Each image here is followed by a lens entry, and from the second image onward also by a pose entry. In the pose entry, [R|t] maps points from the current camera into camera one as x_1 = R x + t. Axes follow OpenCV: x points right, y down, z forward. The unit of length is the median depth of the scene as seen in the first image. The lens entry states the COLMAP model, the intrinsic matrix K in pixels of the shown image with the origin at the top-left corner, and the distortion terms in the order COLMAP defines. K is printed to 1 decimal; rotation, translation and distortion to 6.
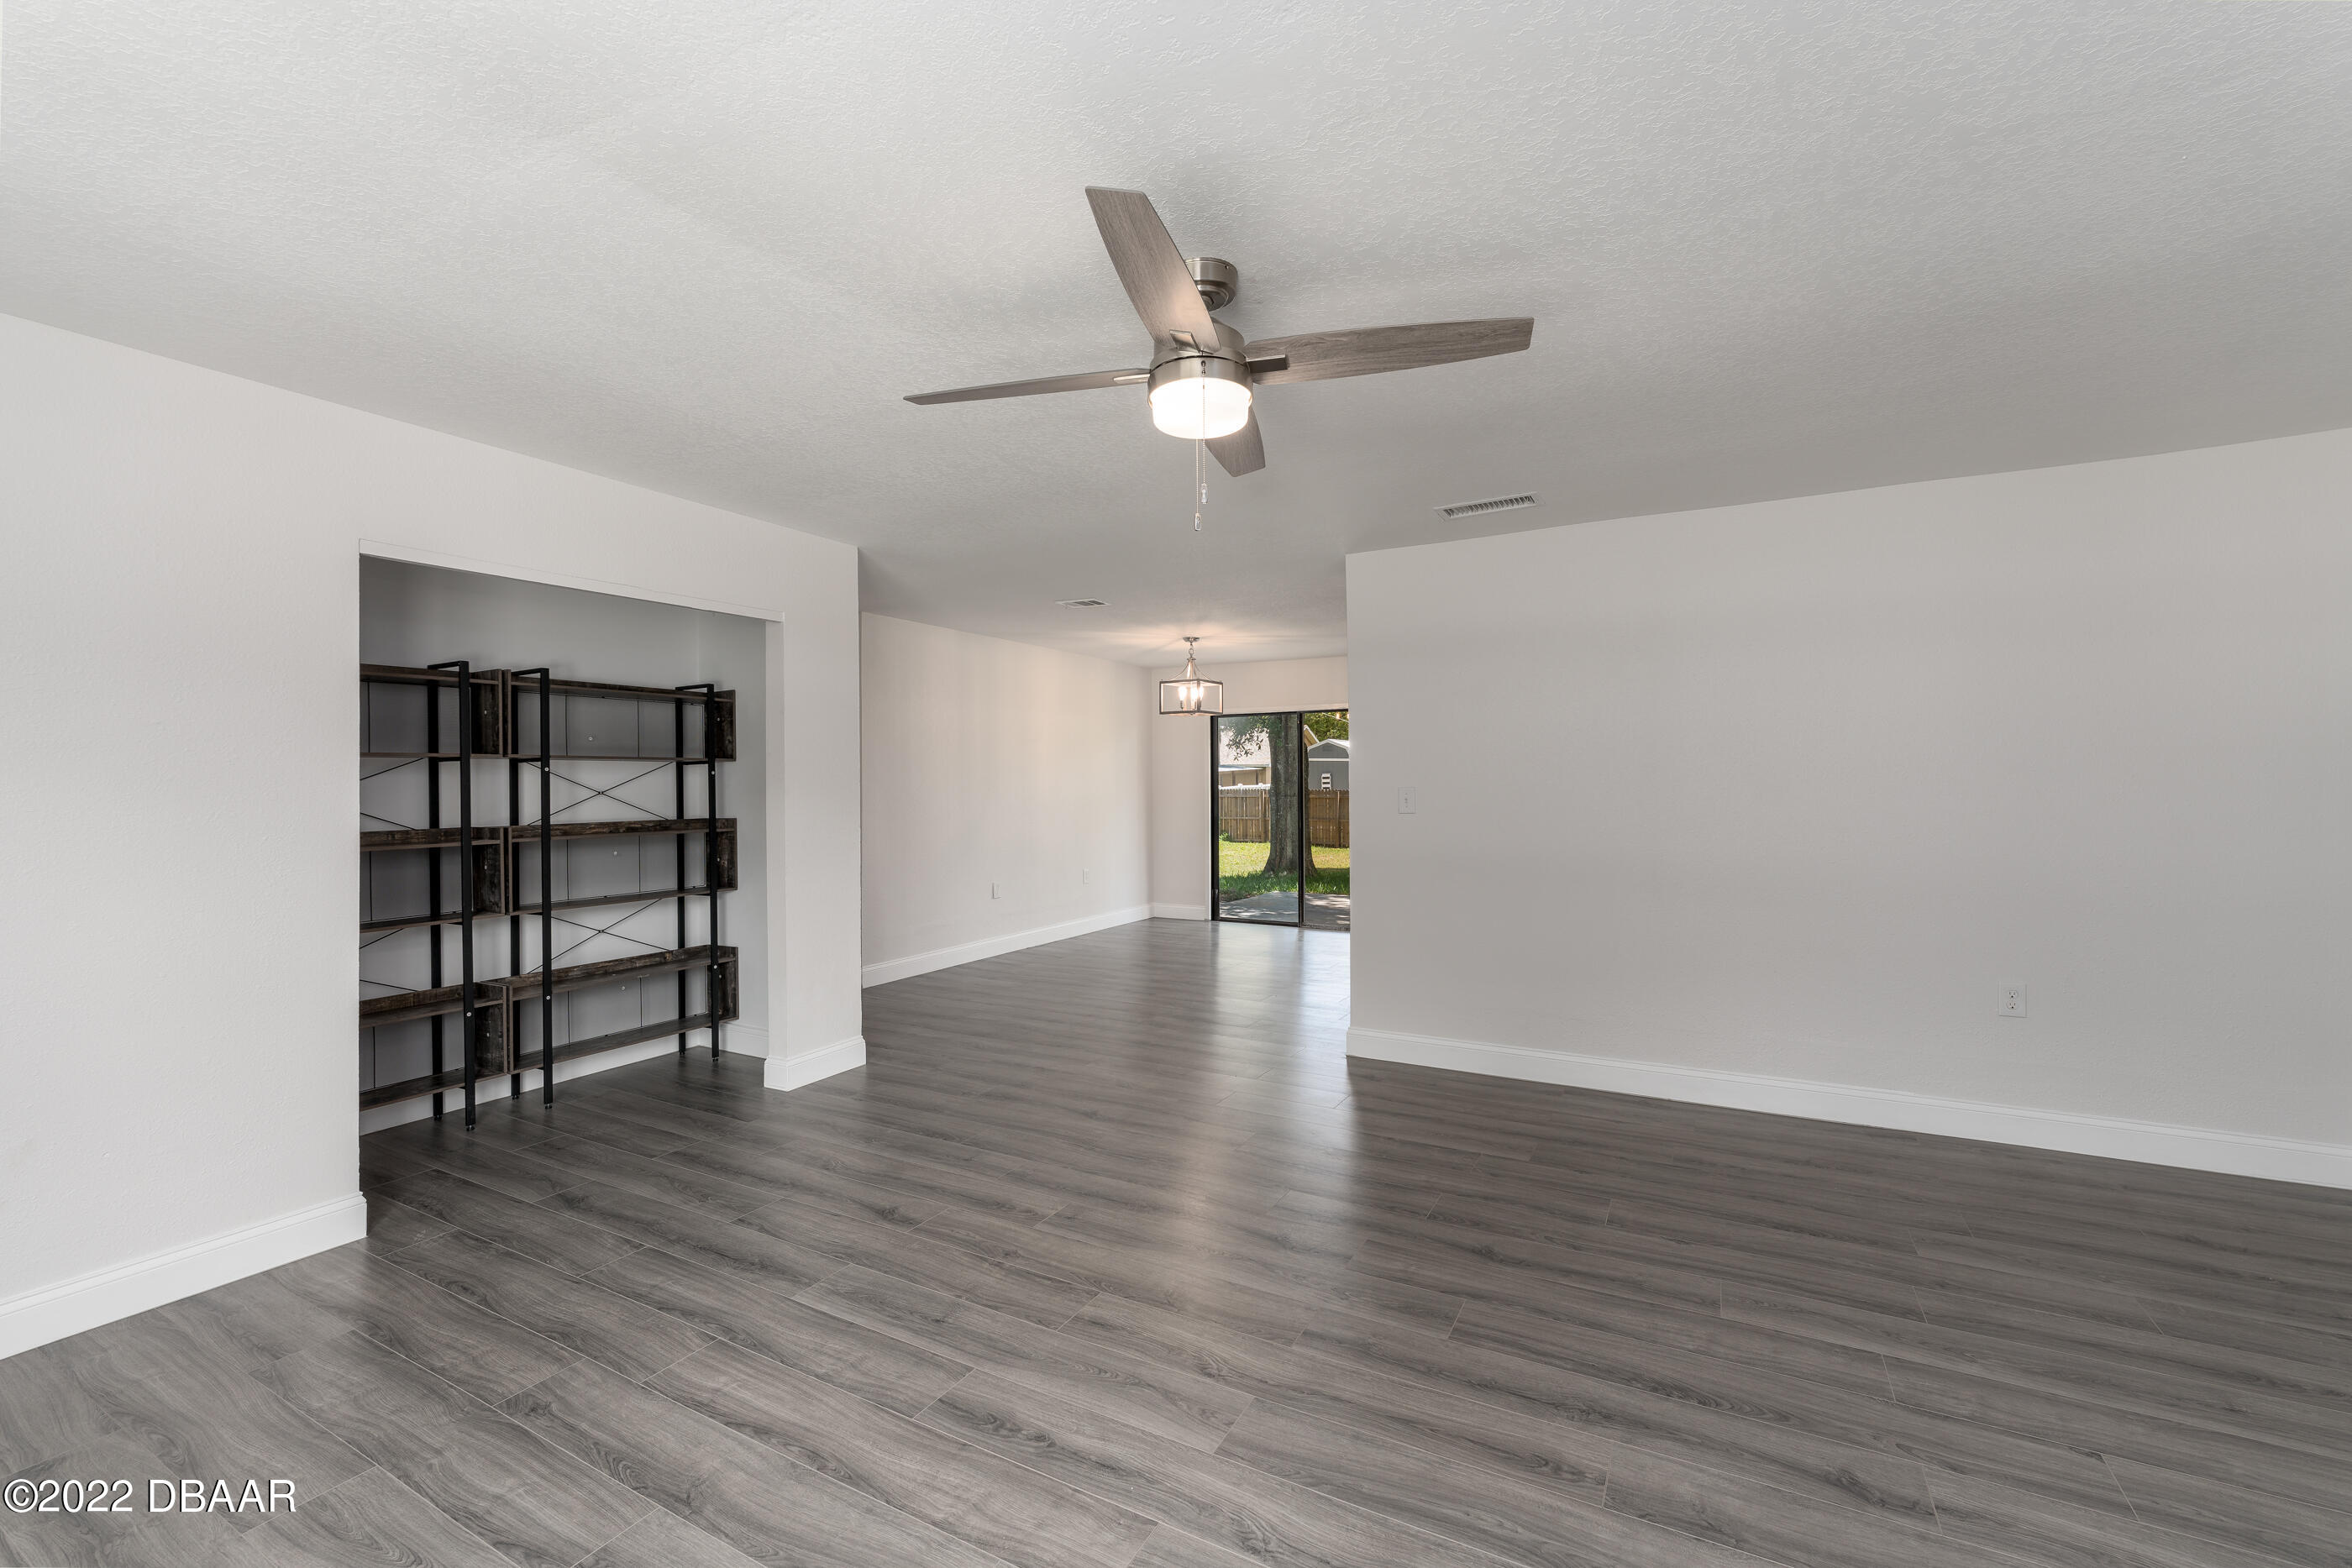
lens RADIAL K [[978.2, 0, 1172.4], [0, 978.2, 790.8], [0, 0, 1]] dist [0.000043, 0.000117]
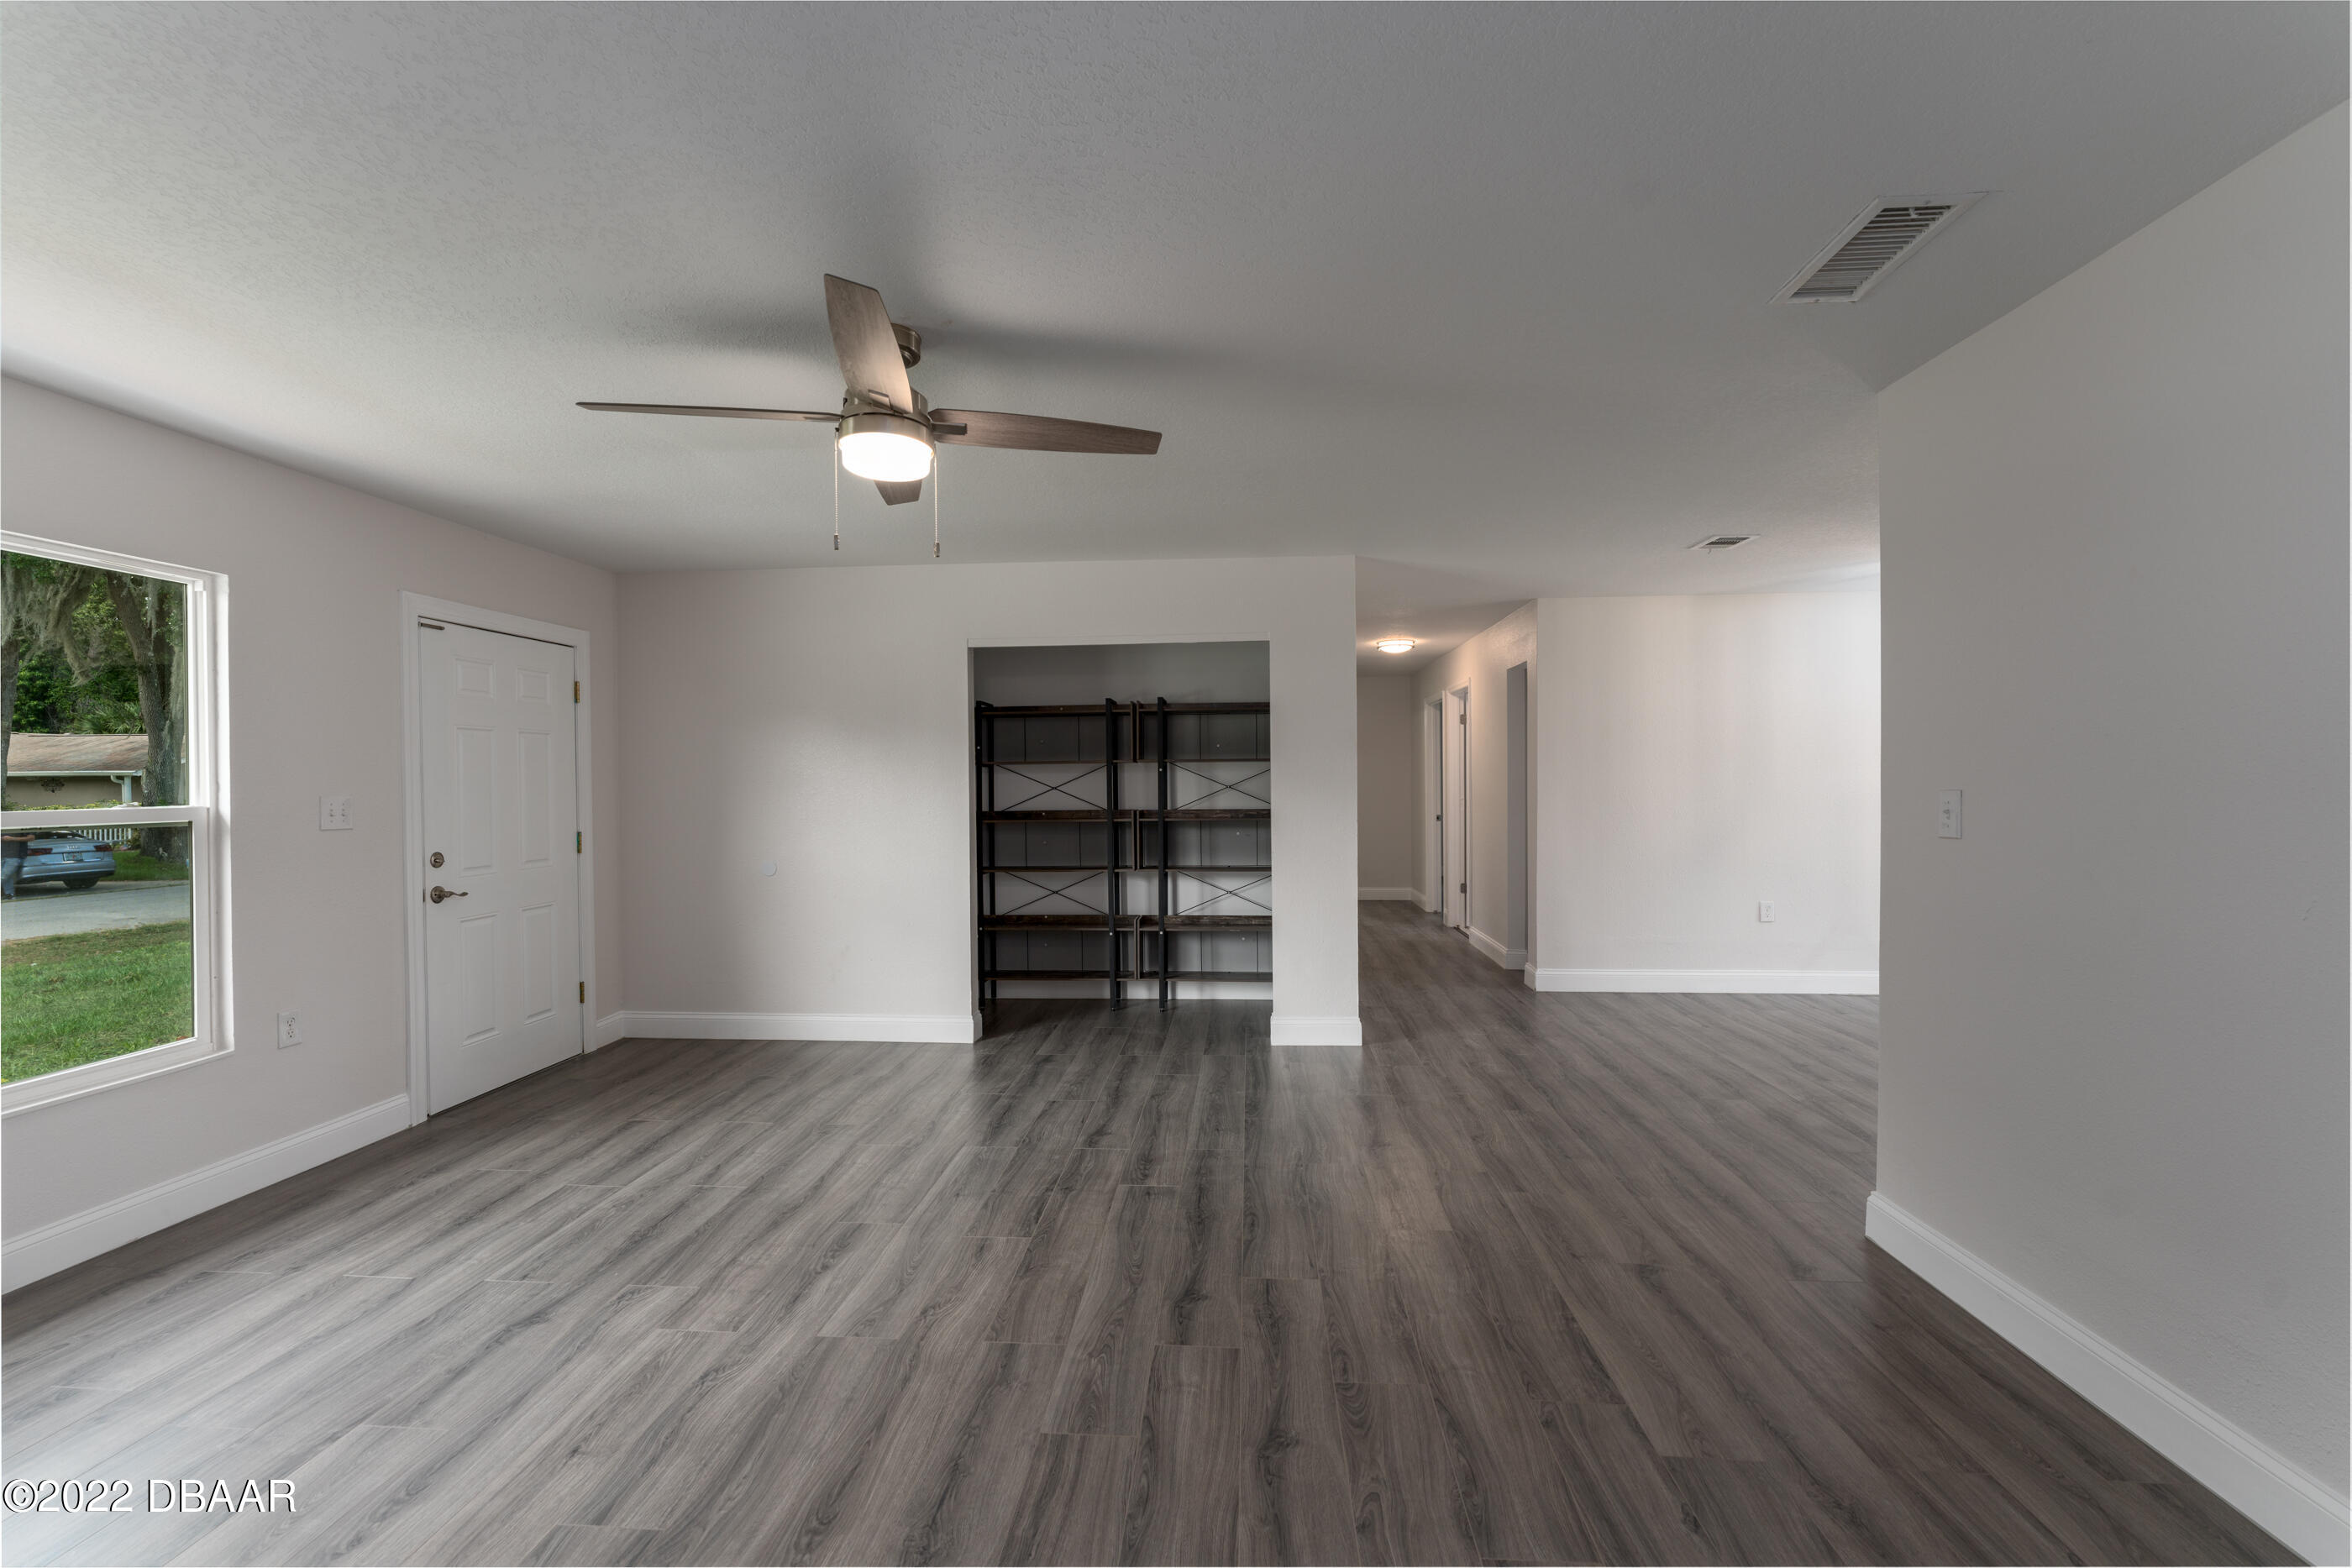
lens RADIAL K [[978.2, 0, 1172.4], [0, 978.2, 790.8], [0, 0, 1]] dist [0.000043, 0.000117]
pose [[0.415001, 0.012105, -0.909740, 0.918695], [-0.004132, 0.999926, 0.011420, -0.011270], [0.909811, -0.000981, 0.415021, 0.623568]]
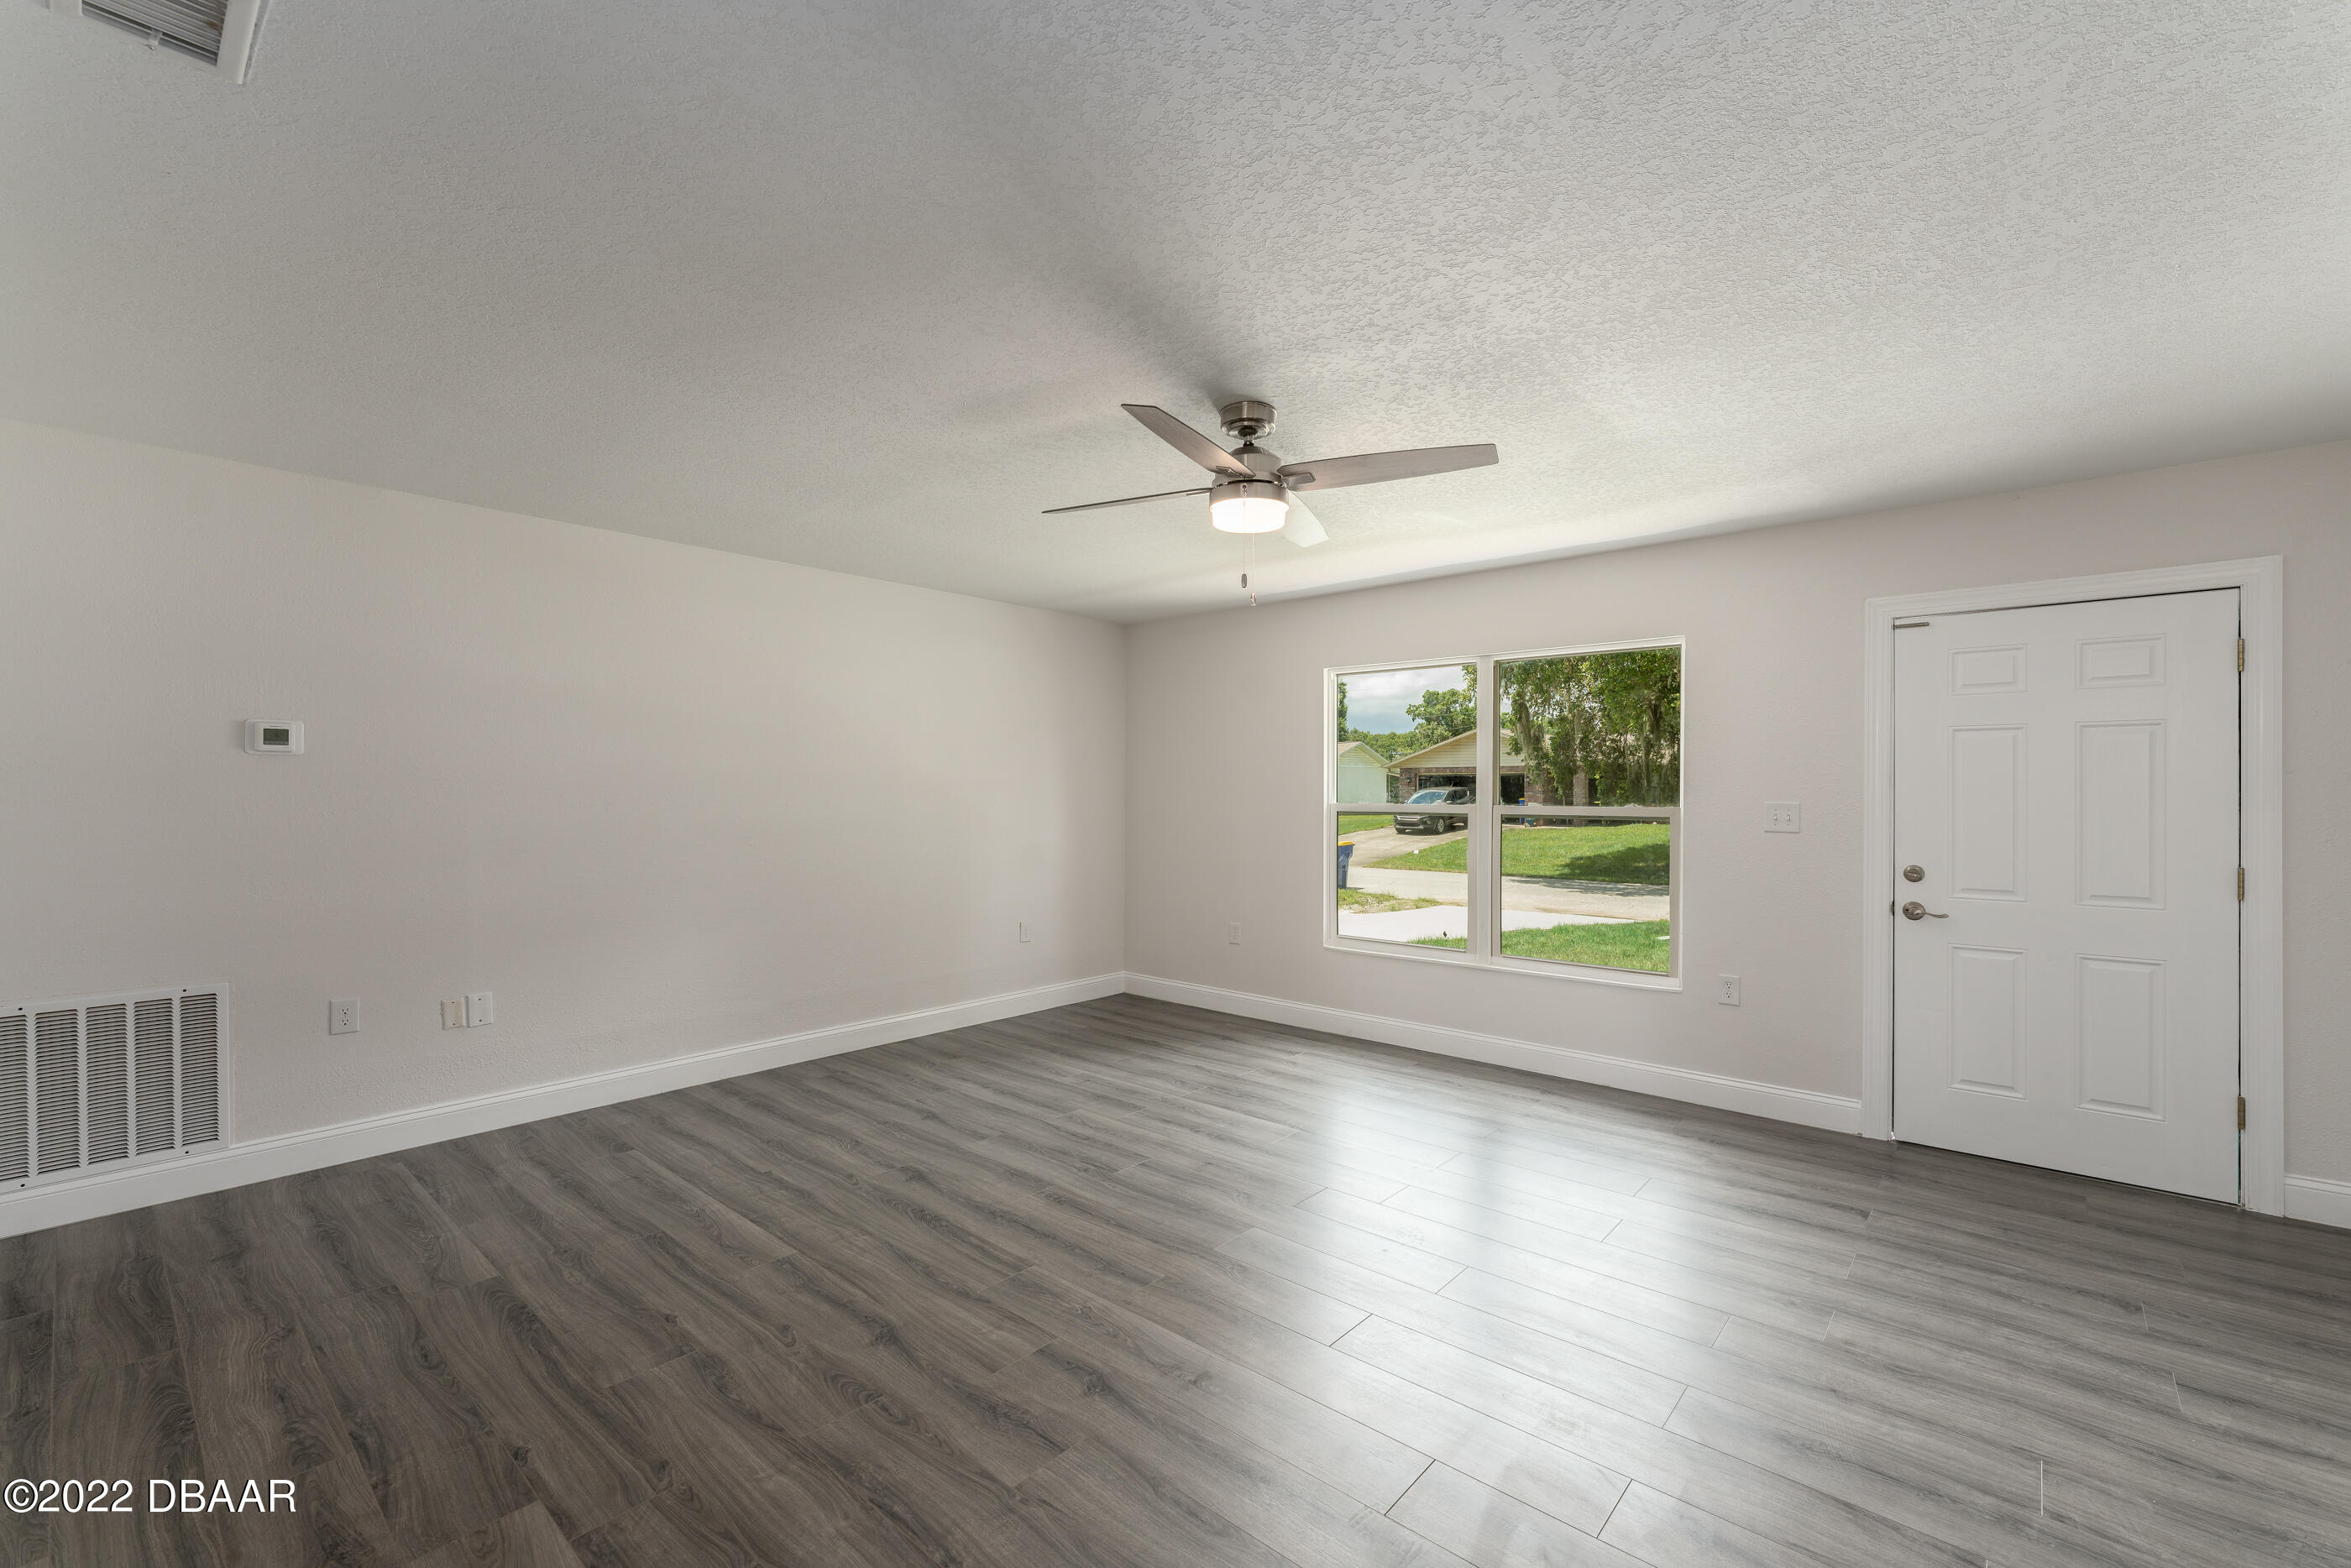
lens RADIAL K [[977.7, 0, 1171.9], [0, 977.7, 790.8], [0, 0, 1]] dist [0.000043, 0.000117]
pose [[-0.976226, 0.003807, 0.216723, -0.118130], [0.005821, 0.999946, 0.008652, -0.021666], [-0.216679, 0.009708, -0.976195, 1.764276]]
